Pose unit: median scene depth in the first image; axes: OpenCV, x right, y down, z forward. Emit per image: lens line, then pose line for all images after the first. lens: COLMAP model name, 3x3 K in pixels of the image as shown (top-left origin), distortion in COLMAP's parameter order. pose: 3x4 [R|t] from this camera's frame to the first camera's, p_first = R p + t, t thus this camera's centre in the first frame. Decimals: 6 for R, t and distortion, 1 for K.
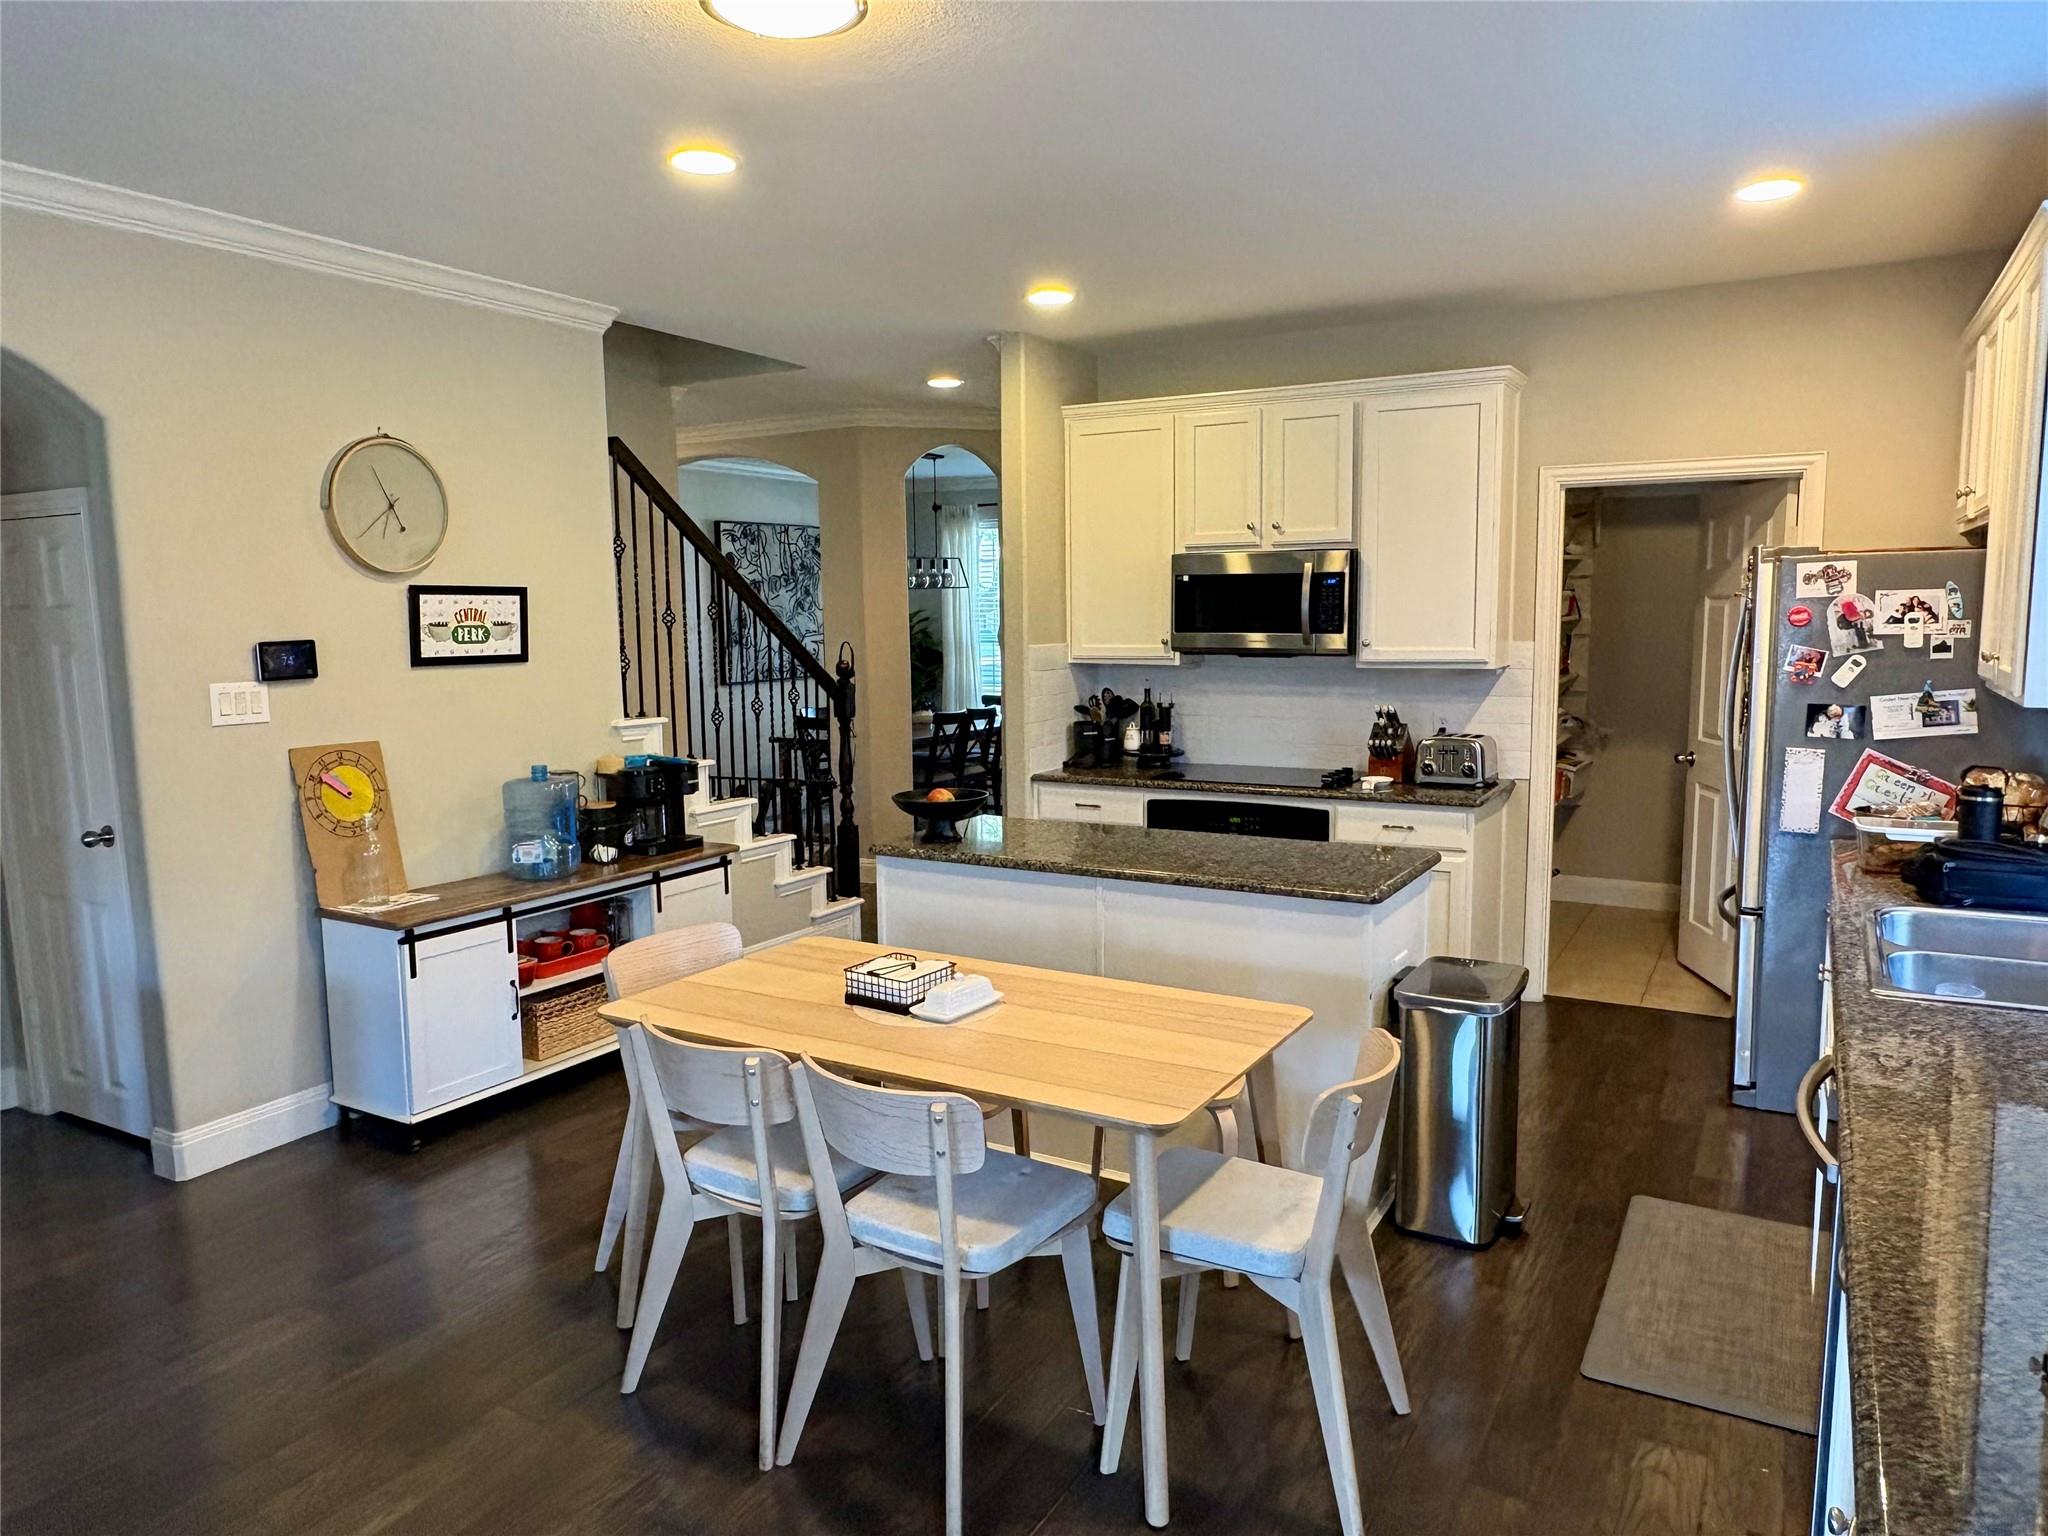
lens RADIAL K [[1366.1, 0, 1023.3], [0, 1366.1, 767.6], [0, 0, 1]] dist [-0.005978, -0.001121]
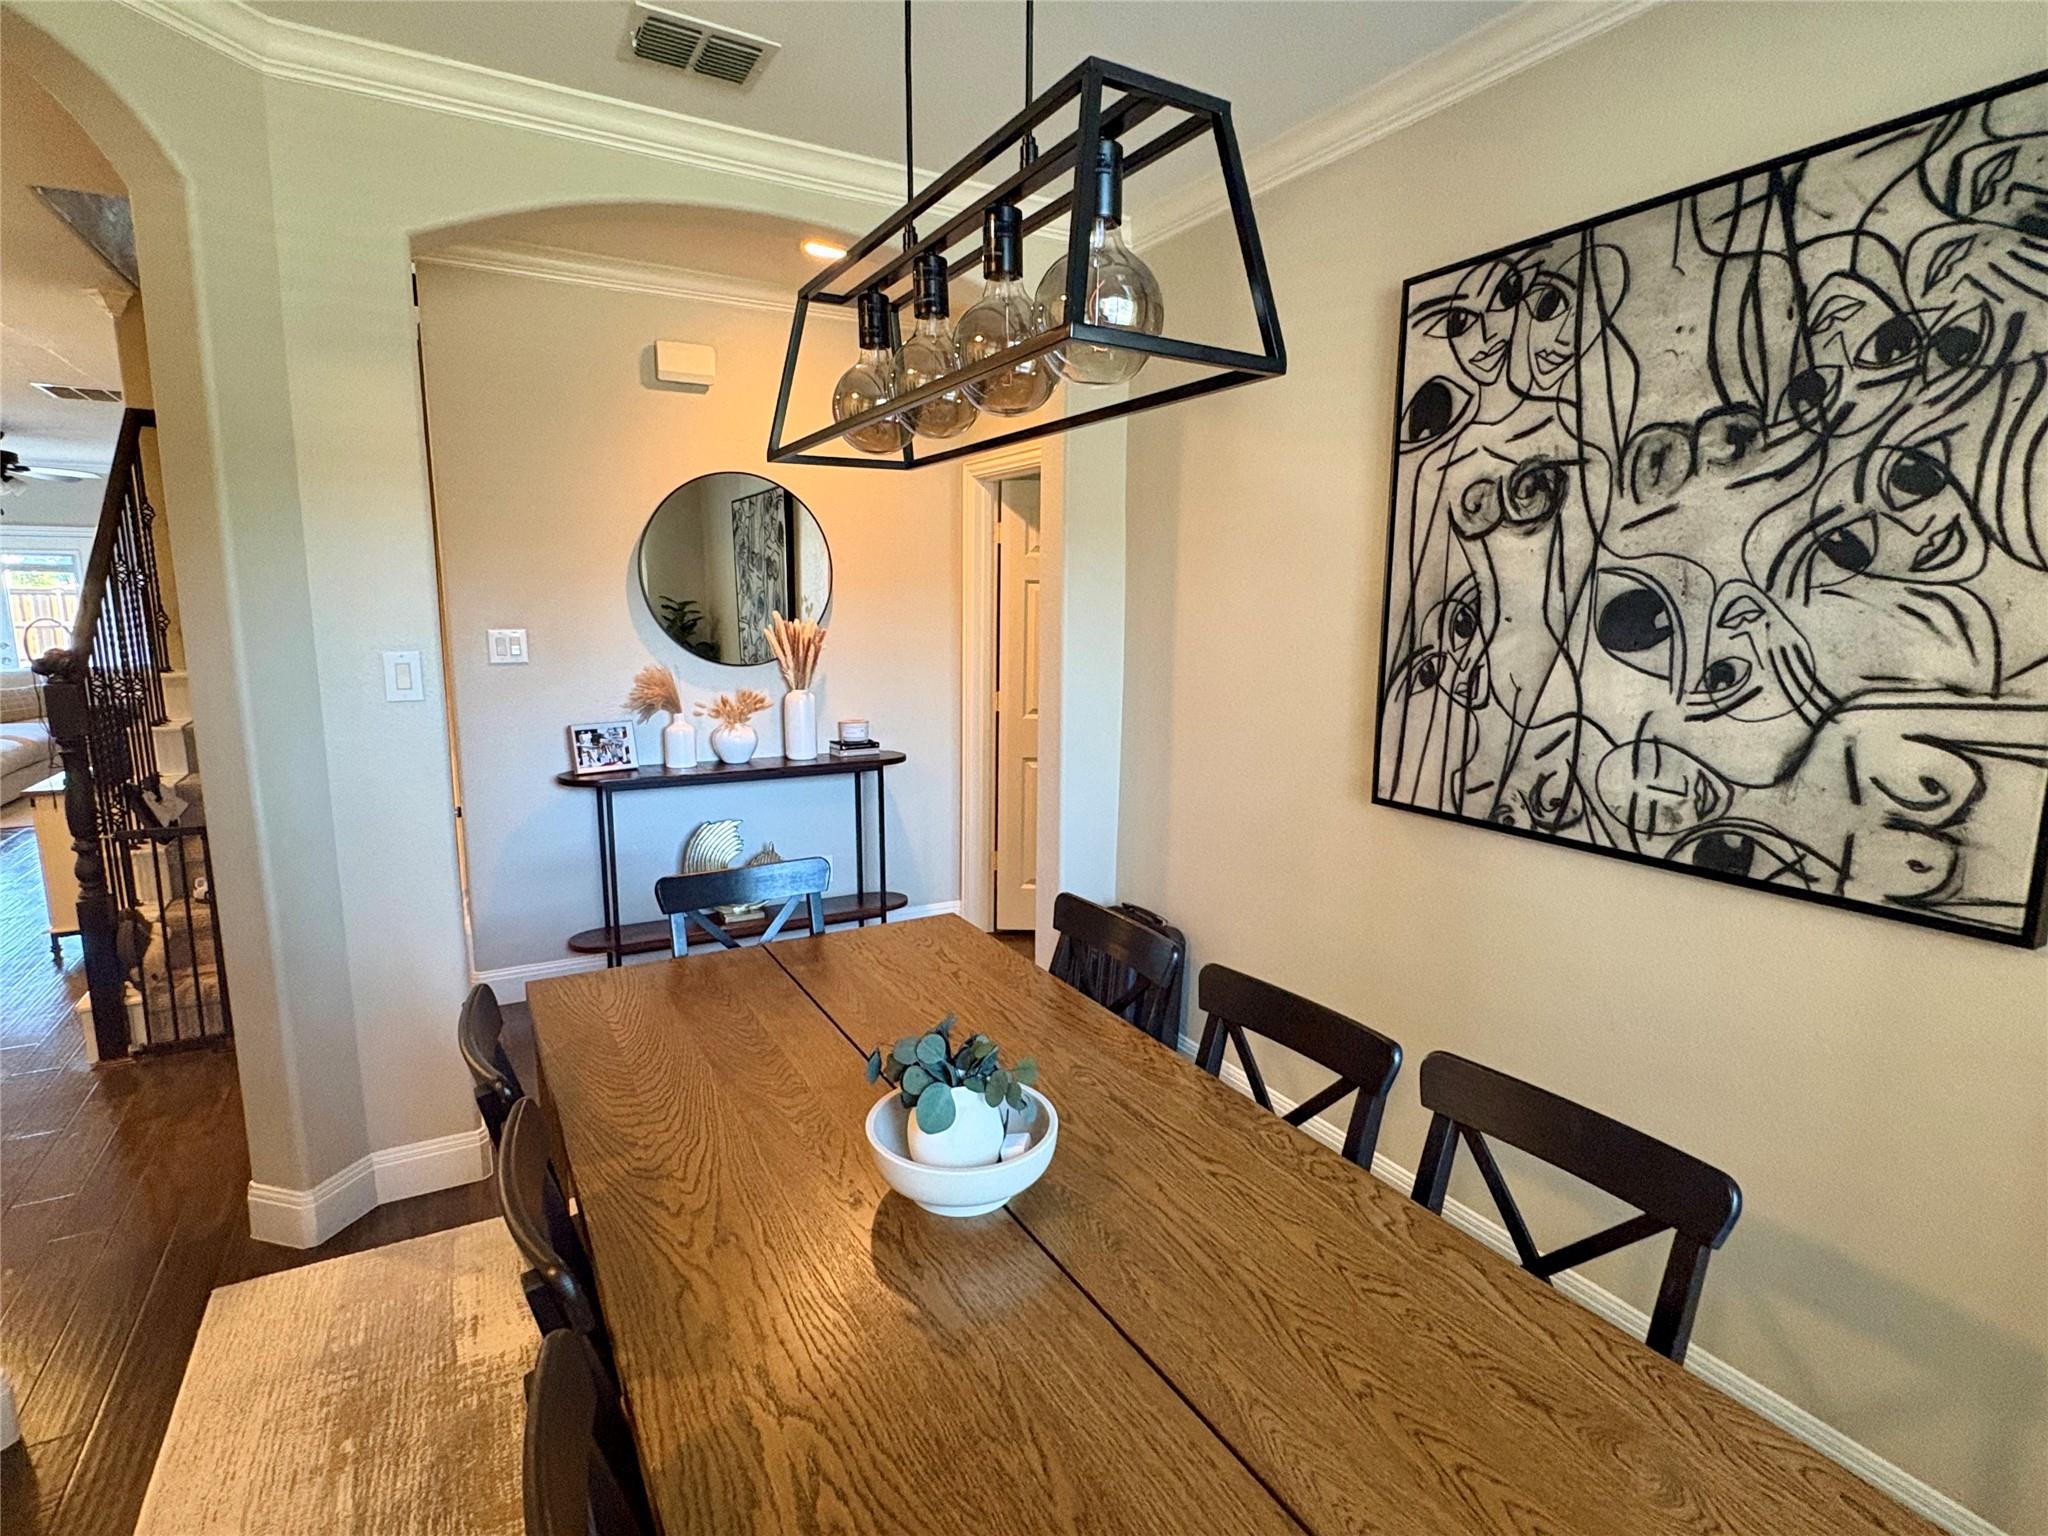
lens RADIAL K [[1021.6, 0, 1025.4], [0, 1021.6, 767.0], [0, 0, 1]] dist [-0.004179, -0.000508]
pose [[-0.494340, 0.152790, -0.855735, 0.054313], [-0.099550, 0.968004, 0.230344, -0.198868], [0.863549, 0.199057, -0.463313, 1.758129]]
